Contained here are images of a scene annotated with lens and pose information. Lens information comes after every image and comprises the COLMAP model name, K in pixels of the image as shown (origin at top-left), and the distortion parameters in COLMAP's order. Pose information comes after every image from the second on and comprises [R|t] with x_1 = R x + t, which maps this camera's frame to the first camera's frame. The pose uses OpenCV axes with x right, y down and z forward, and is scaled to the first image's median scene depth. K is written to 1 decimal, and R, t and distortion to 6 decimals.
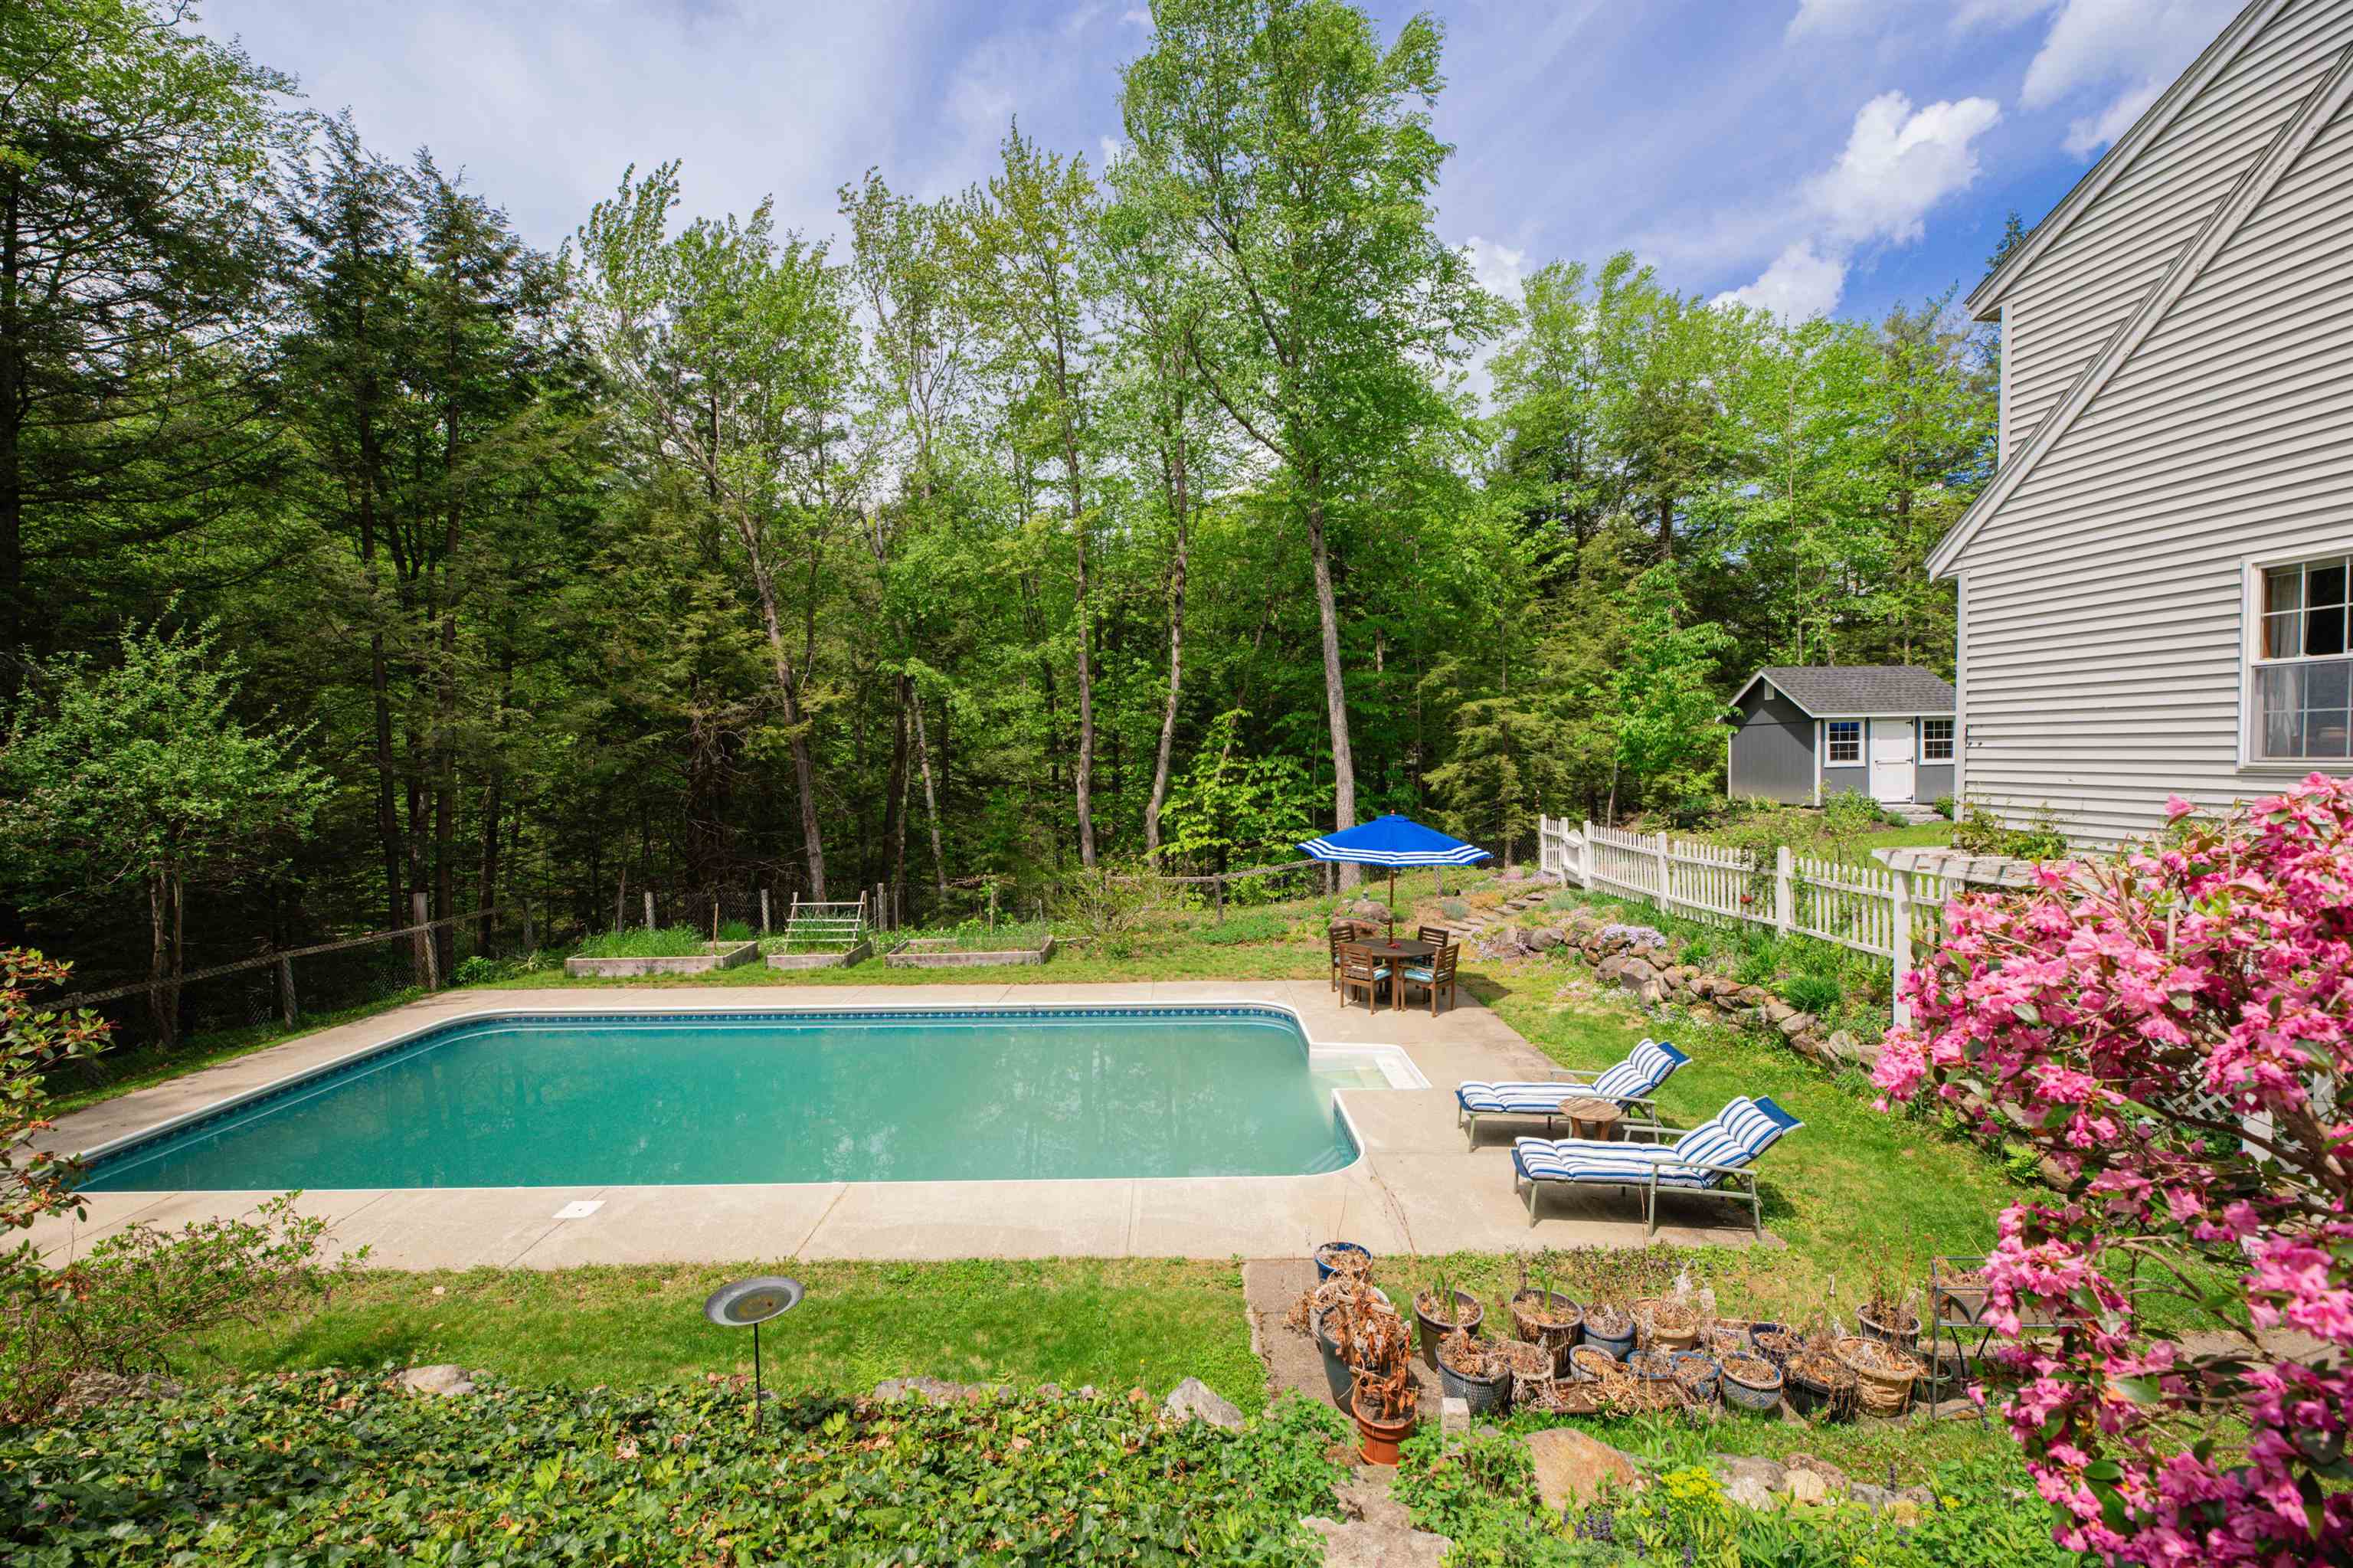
lens RADIAL K [[980.1, 0, 1181.7], [0, 980.1, 794.7], [0, 0, 1]] dist [0.000462, -0.000039]
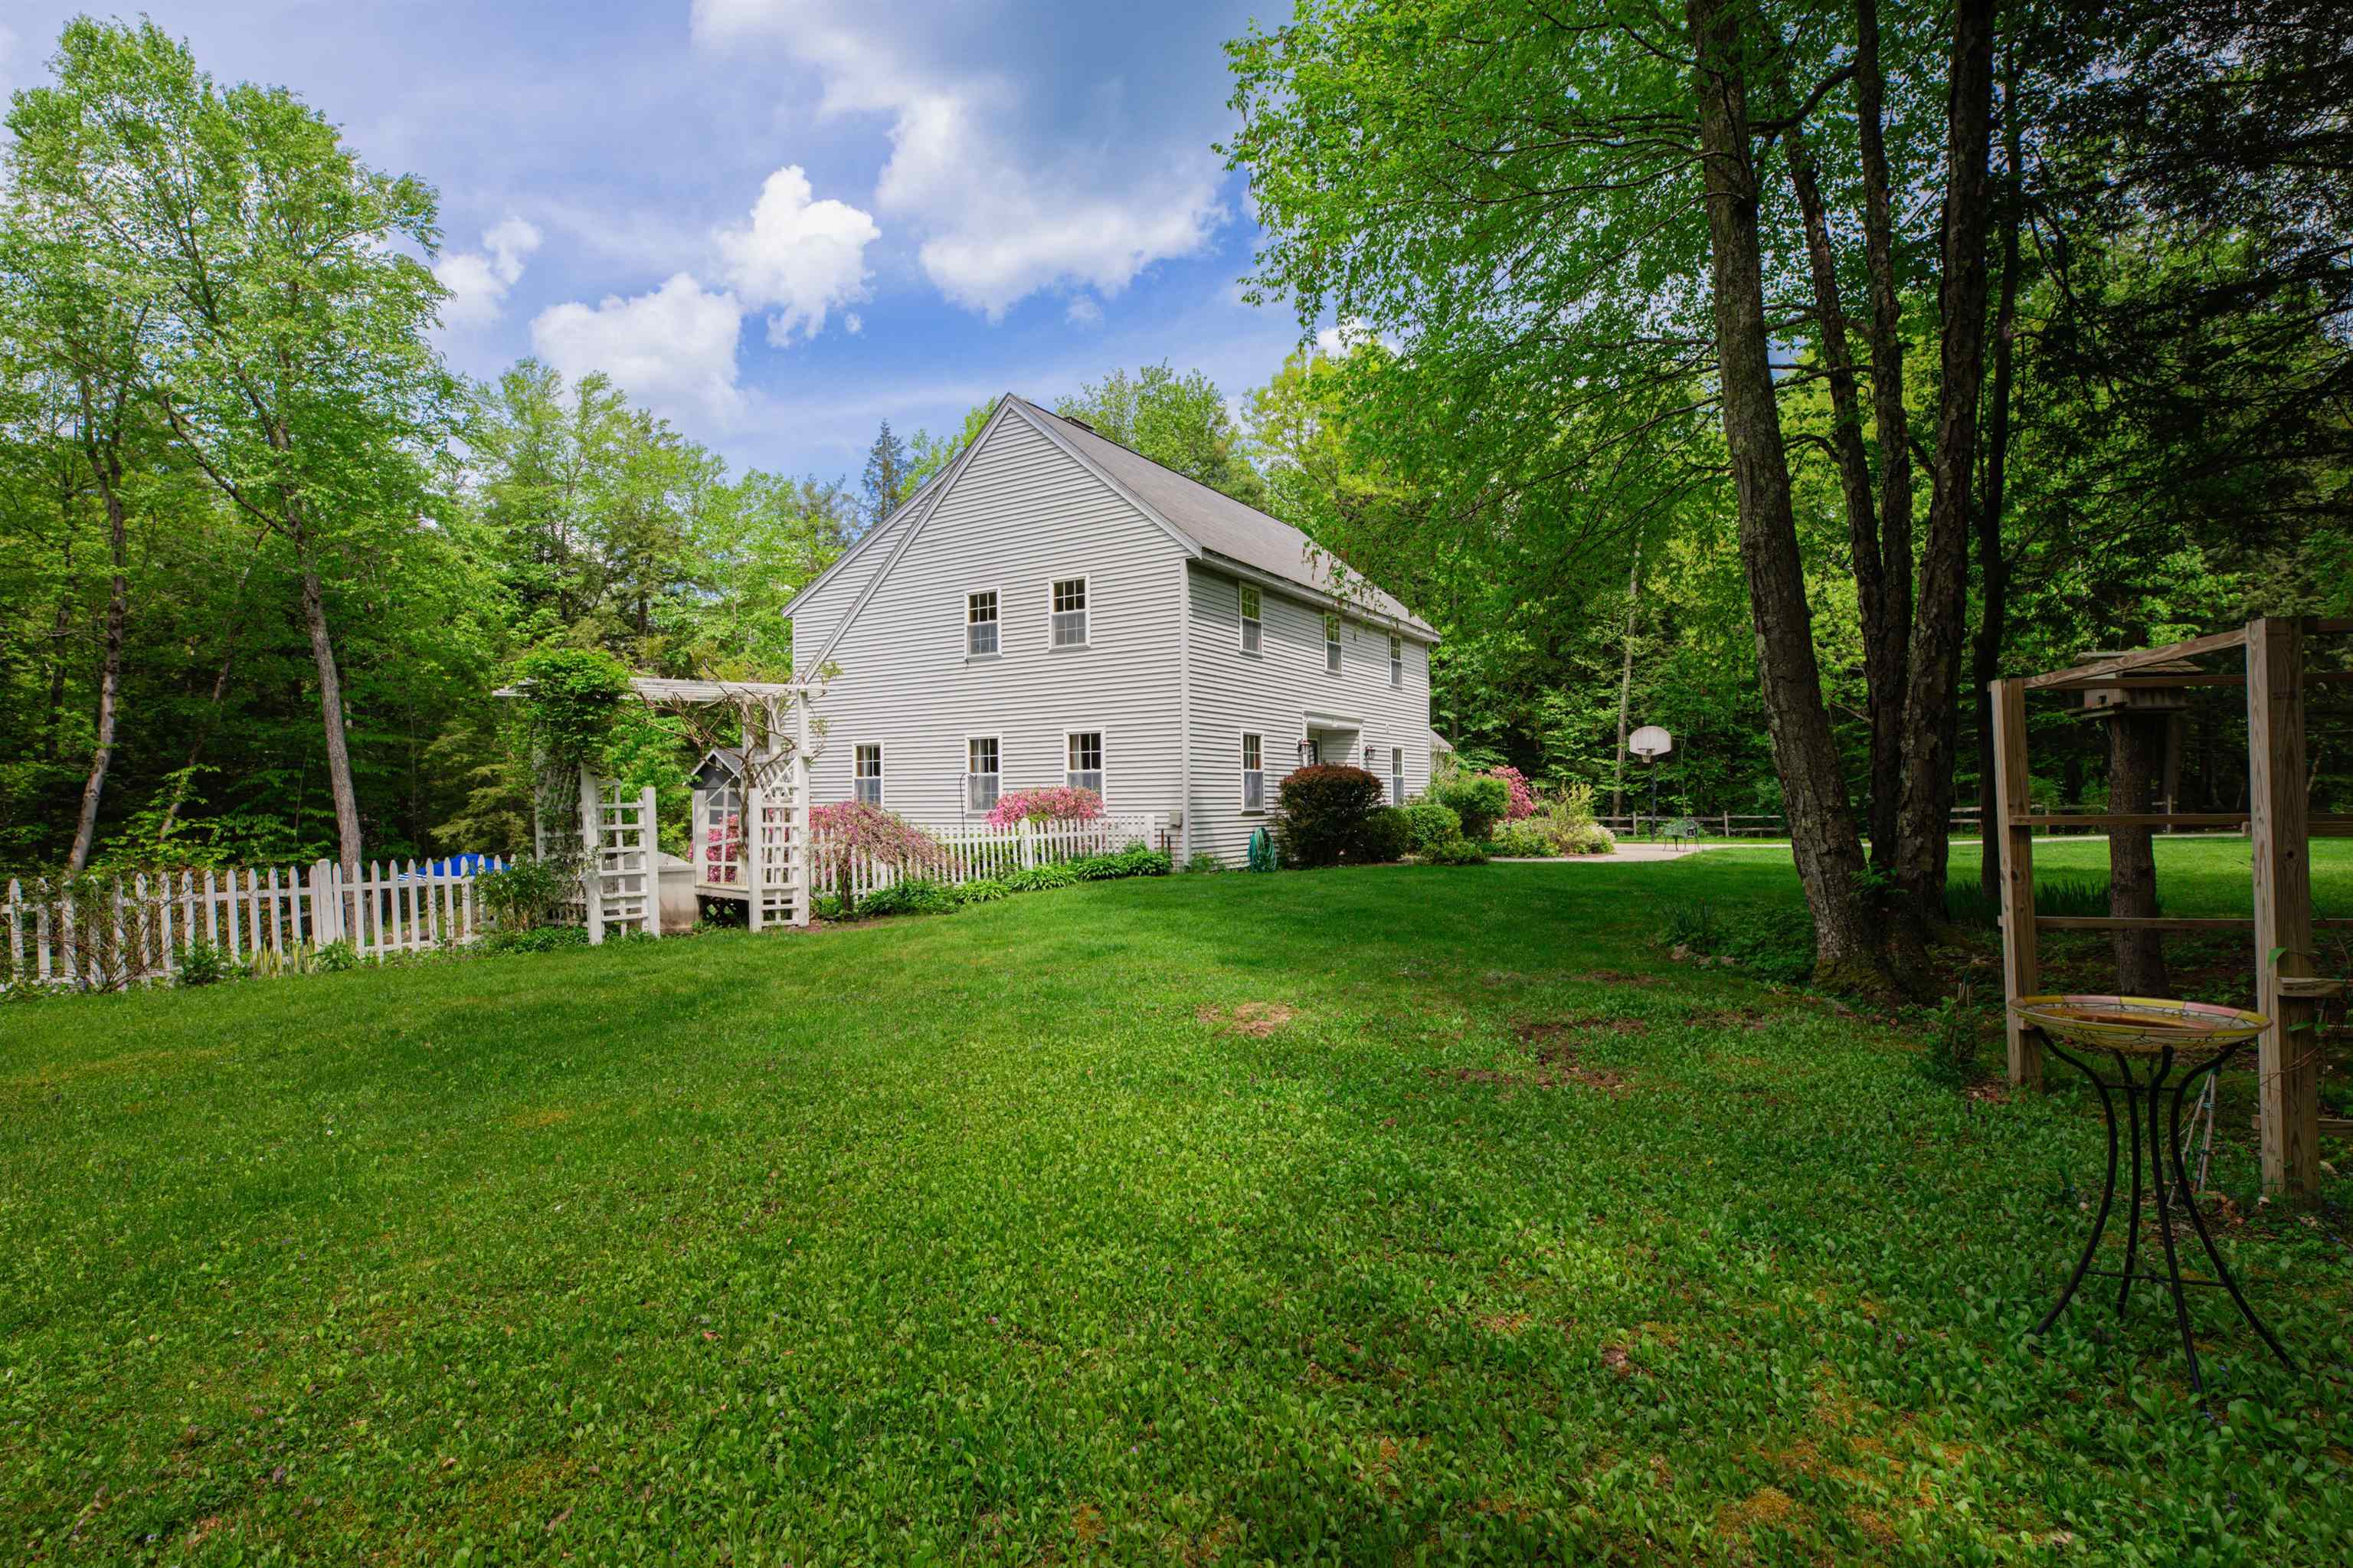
lens RADIAL K [[1122.2, 0, 1182.1], [0, 1122.2, 803.3], [0, 0, 1]] dist [0.001808, 0.000071]
pose [[0.618378, -0.004414, 0.785868, -0.231161], [0.038522, 0.998952, -0.024701, 0.014068], [-0.784936, 0.045548, 0.617900, -0.462725]]
